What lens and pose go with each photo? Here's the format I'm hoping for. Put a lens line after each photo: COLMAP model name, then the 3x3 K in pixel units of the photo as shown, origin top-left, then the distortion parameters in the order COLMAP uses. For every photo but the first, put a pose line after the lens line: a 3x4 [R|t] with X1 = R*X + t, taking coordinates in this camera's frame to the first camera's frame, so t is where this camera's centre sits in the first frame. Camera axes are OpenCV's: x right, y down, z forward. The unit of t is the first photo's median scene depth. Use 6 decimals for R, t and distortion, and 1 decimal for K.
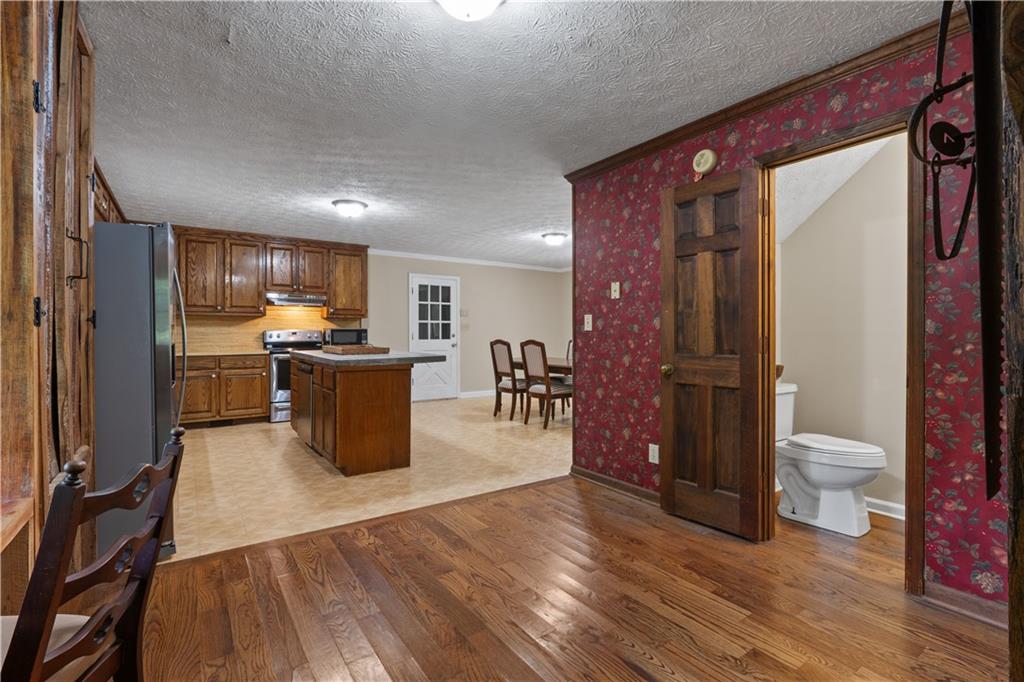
lens RADIAL K [[470.2, 0, 510.3], [0, 470.2, 337.4], [0, 0, 1]] dist [-0.004119, -0.000898]
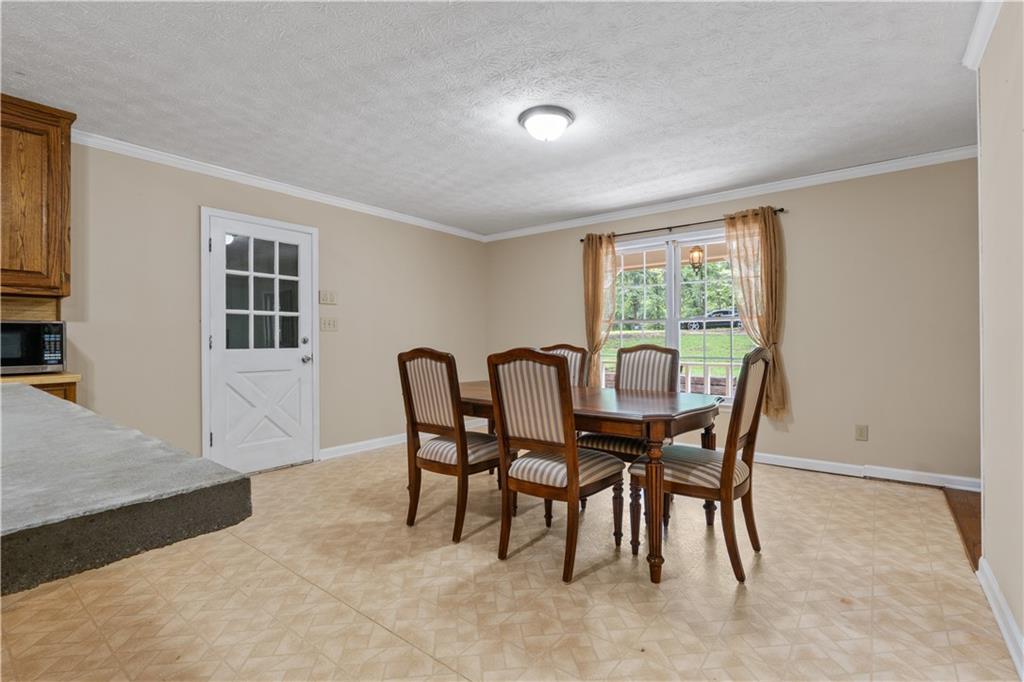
lens RADIAL K [[470.2, 0, 510.3], [0, 470.2, 337.4], [0, 0, 1]] dist [-0.004119, -0.000898]
pose [[0.956861, -0.003399, 0.290526, -0.068218], [0.007936, 0.999864, -0.014438, 0.002036], [-0.290437, 0.016121, 0.956758, 0.545688]]
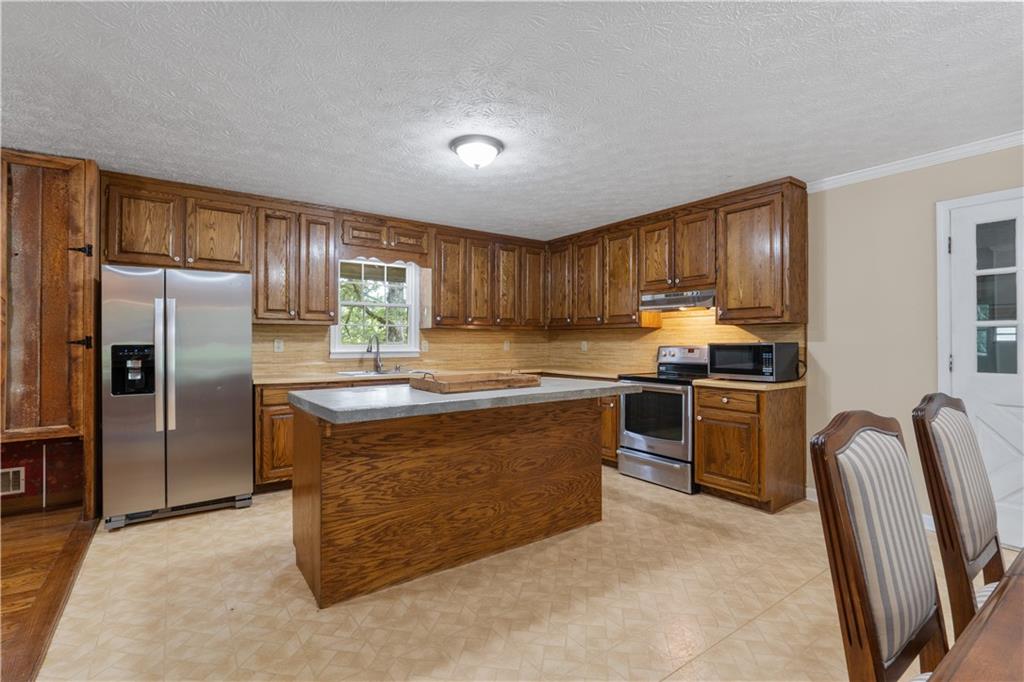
lens RADIAL K [[470.2, 0, 510.3], [0, 470.2, 337.4], [0, 0, 1]] dist [-0.004119, -0.000898]
pose [[0.011366, -0.007149, -0.999910, 0.199572], [-0.009906, 0.999925, -0.007262, -0.020278], [0.999886, 0.009988, 0.011295, 0.739955]]
